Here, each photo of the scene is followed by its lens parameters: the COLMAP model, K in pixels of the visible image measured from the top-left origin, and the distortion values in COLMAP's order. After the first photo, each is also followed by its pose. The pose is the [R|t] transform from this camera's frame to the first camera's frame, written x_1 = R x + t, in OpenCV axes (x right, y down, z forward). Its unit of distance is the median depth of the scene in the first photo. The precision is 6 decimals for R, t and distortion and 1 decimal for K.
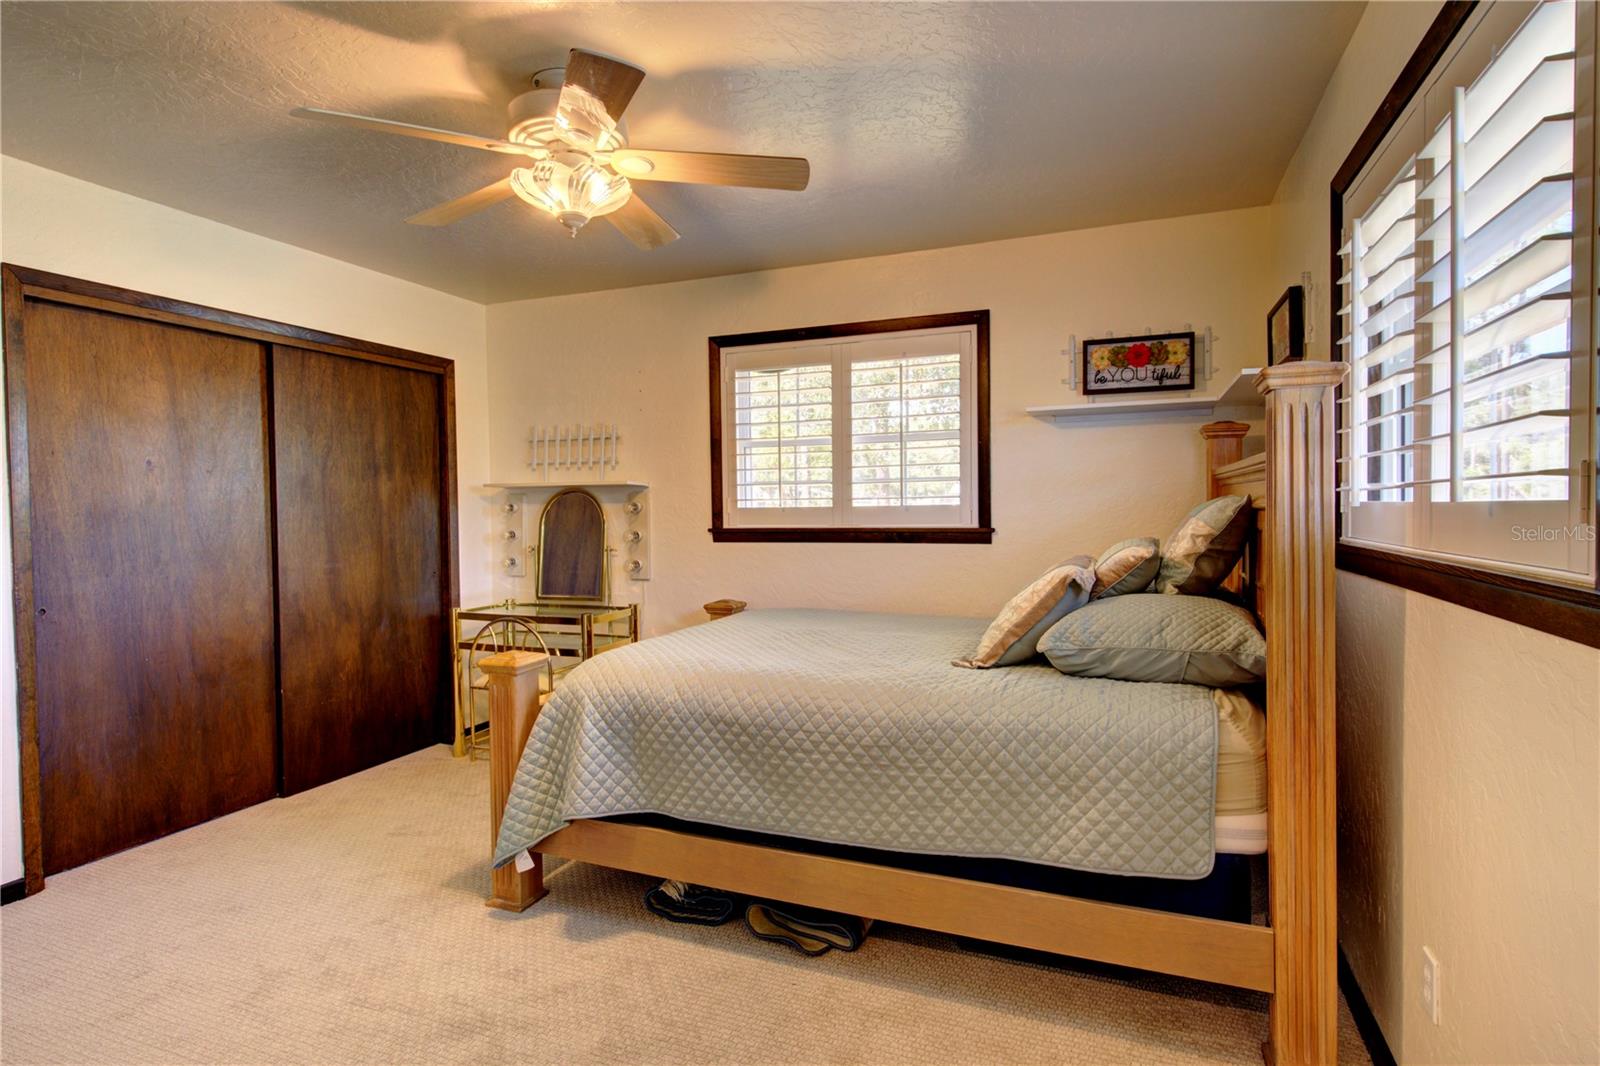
lens RADIAL K [[818.7, 0, 801.2], [0, 818.7, 527.0], [0, 0, 1]] dist [0.000609, 0.000137]
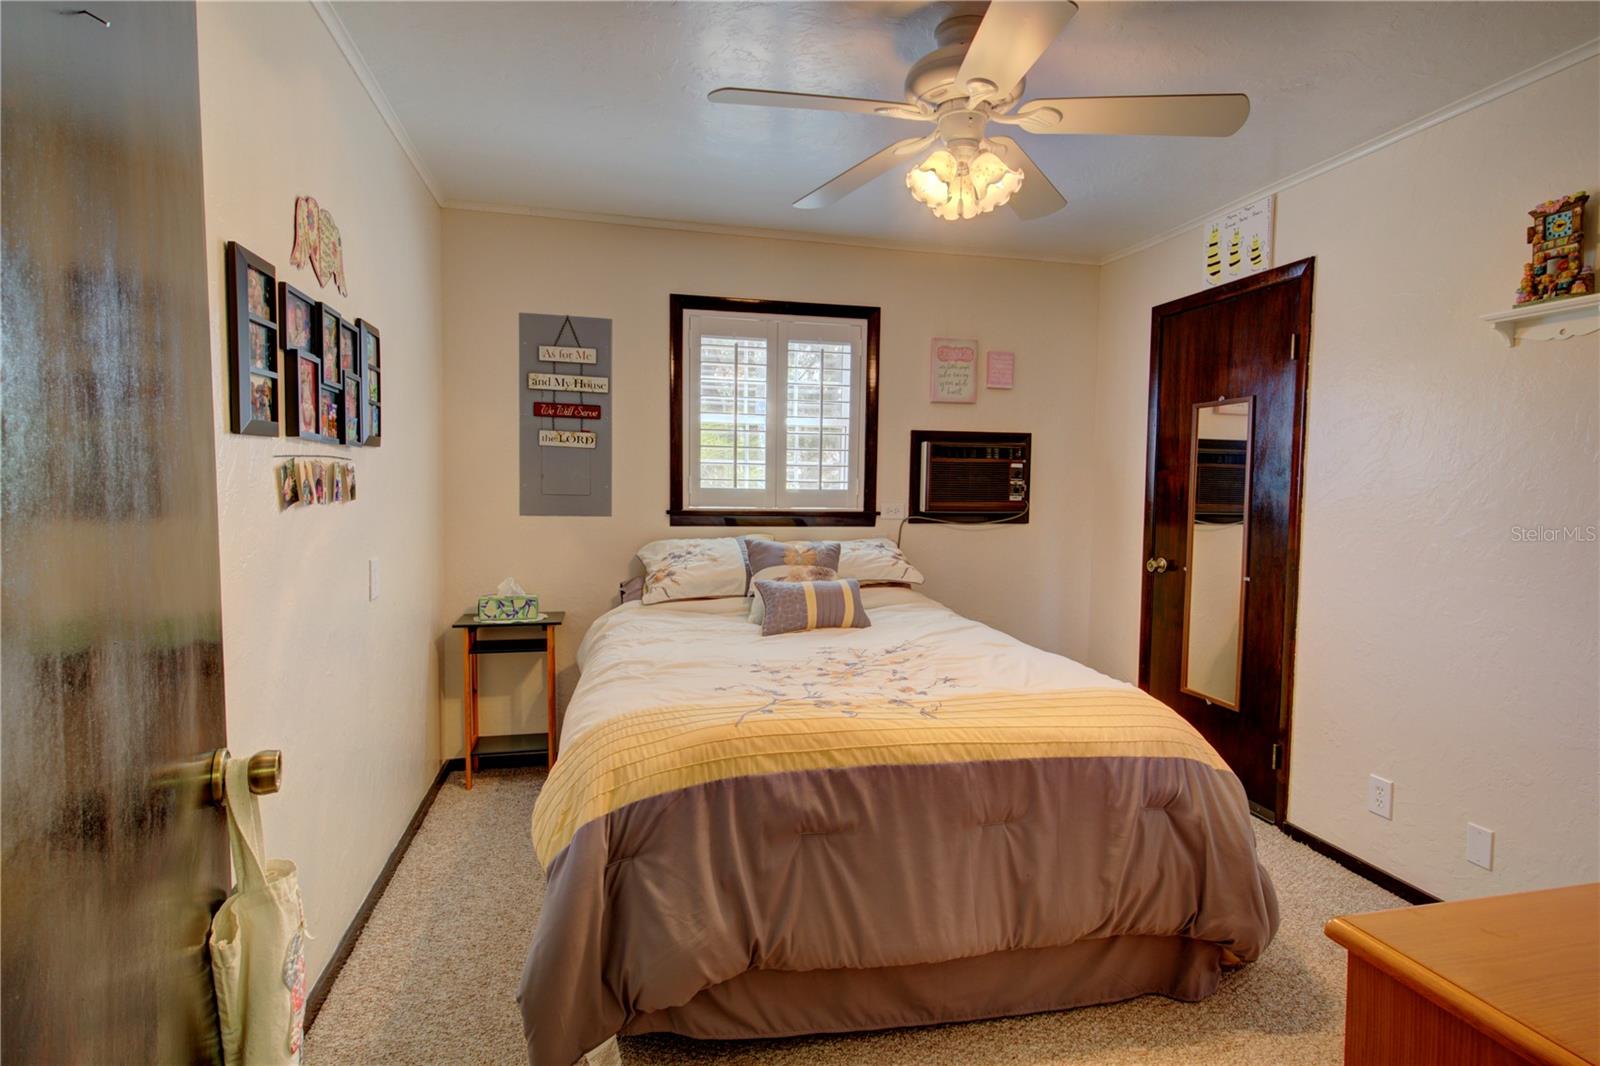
lens RADIAL K [[818.7, 0, 797.3], [0, 818.7, 535.3], [0, 0, 1]] dist [0.000609, 0.000137]
pose [[0.826144, -0.009779, 0.563374, -0.483957], [-0.005364, 0.999668, 0.025218, 0.005822], [-0.563433, -0.023856, 0.825817, 0.177926]]
